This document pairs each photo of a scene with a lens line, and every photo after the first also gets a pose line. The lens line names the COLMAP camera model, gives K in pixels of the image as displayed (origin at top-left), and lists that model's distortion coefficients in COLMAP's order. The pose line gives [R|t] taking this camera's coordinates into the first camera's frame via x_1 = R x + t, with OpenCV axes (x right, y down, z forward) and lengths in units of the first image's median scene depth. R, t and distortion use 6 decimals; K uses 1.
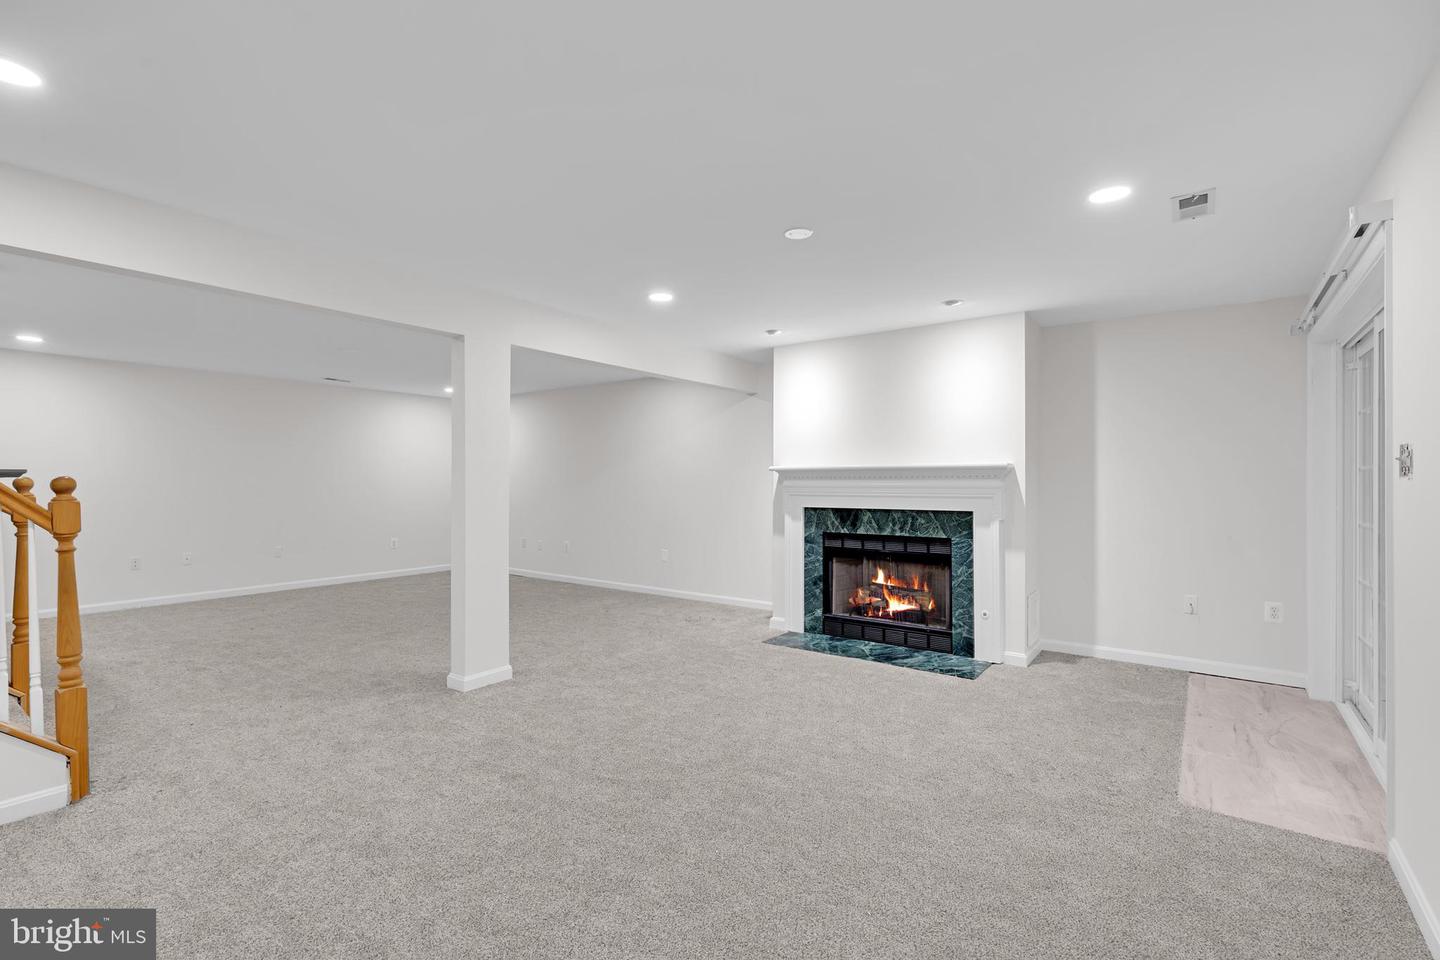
lens RADIAL K [[648.1, 0, 720.0], [0, 648.1, 480.0], [0, 0, 1]] dist [0.002832, 0.000371]
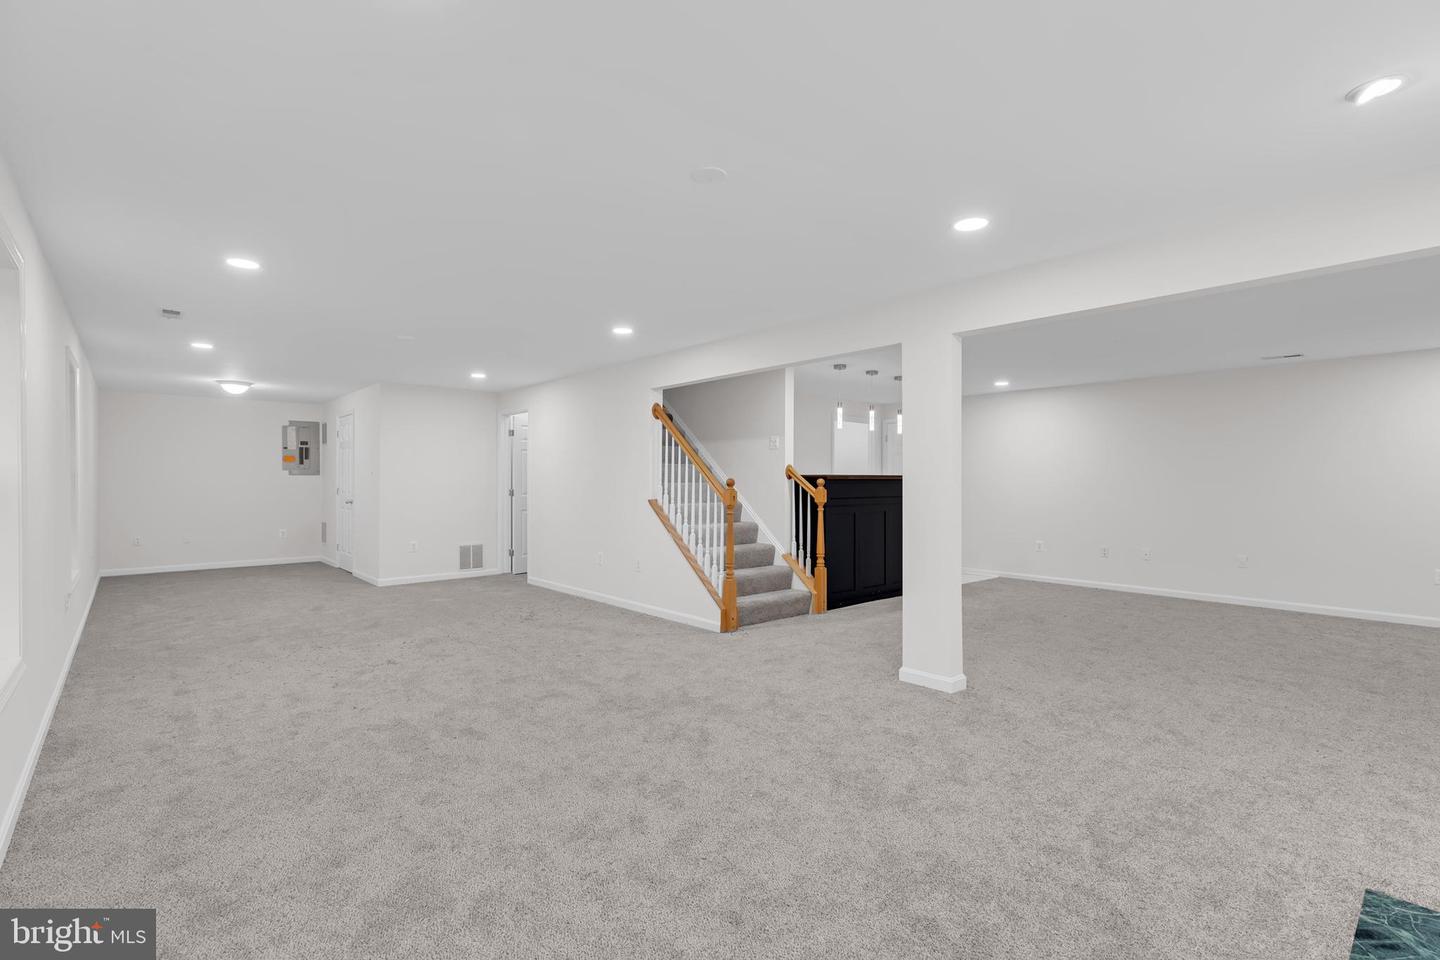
lens RADIAL K [[648.1, 0, 720.0], [0, 648.1, 480.0], [0, 0, 1]] dist [0.002832, 0.000371]
pose [[-0.193222, -0.000466, -0.981155, 1.514628], [0.001799, 0.999998, -0.000829, 0.002096], [0.981153, -0.001925, -0.193221, 1.985419]]
